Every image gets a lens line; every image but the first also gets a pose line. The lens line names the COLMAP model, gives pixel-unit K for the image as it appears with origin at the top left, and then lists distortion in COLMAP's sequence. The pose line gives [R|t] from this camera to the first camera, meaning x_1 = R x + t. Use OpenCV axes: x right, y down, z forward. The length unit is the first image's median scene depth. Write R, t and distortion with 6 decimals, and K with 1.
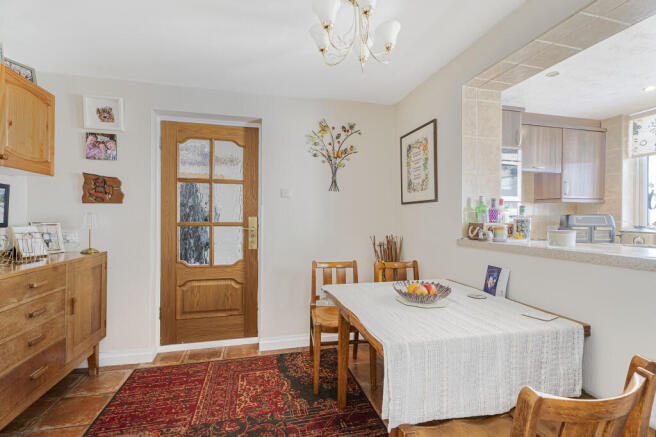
lens RADIAL K [[297.6, 0, 327.3], [0, 297.6, 220.4], [0, 0, 1]] dist [0.001336, 0.000082]
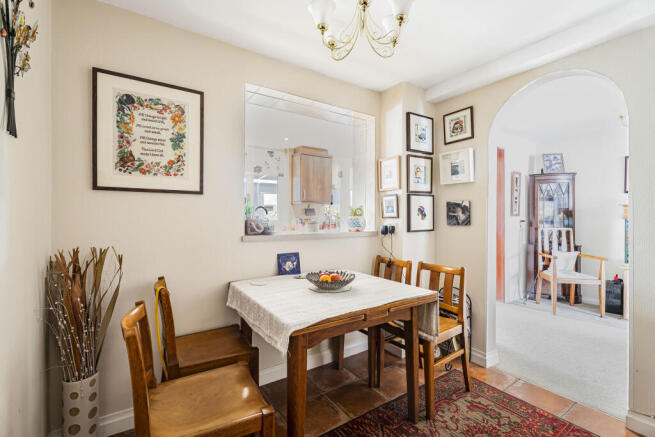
lens RADIAL K [[297.2, 0, 326.8], [0, 297.2, 220.4], [0, 0, 1]] dist [0.001336, 0.000082]
pose [[-0.336883, -0.017878, 0.941377, -0.486755], [-0.000511, 0.999823, 0.018805, -0.006747], [-0.941547, 0.005854, -0.336832, 0.895238]]
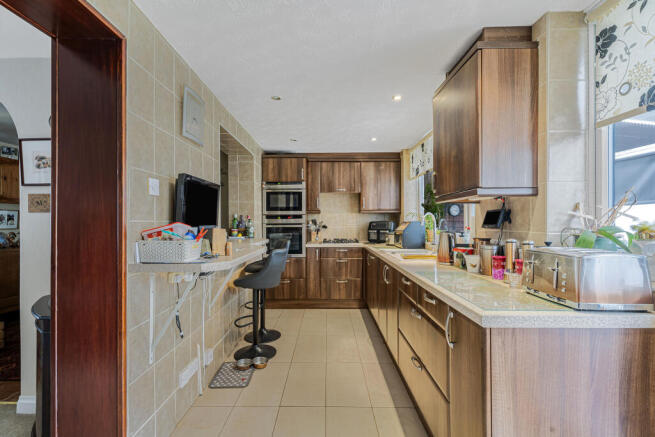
lens RADIAL K [[297.2, 0, 326.8], [0, 297.2, 220.4], [0, 0, 1]] dist [0.001336, 0.000082]
pose [[0.965659, -0.008444, -0.259677, 1.267335], [0.005672, 0.999919, -0.011423, -0.014361], [0.259752, 0.009557, 0.965628, -0.535314]]
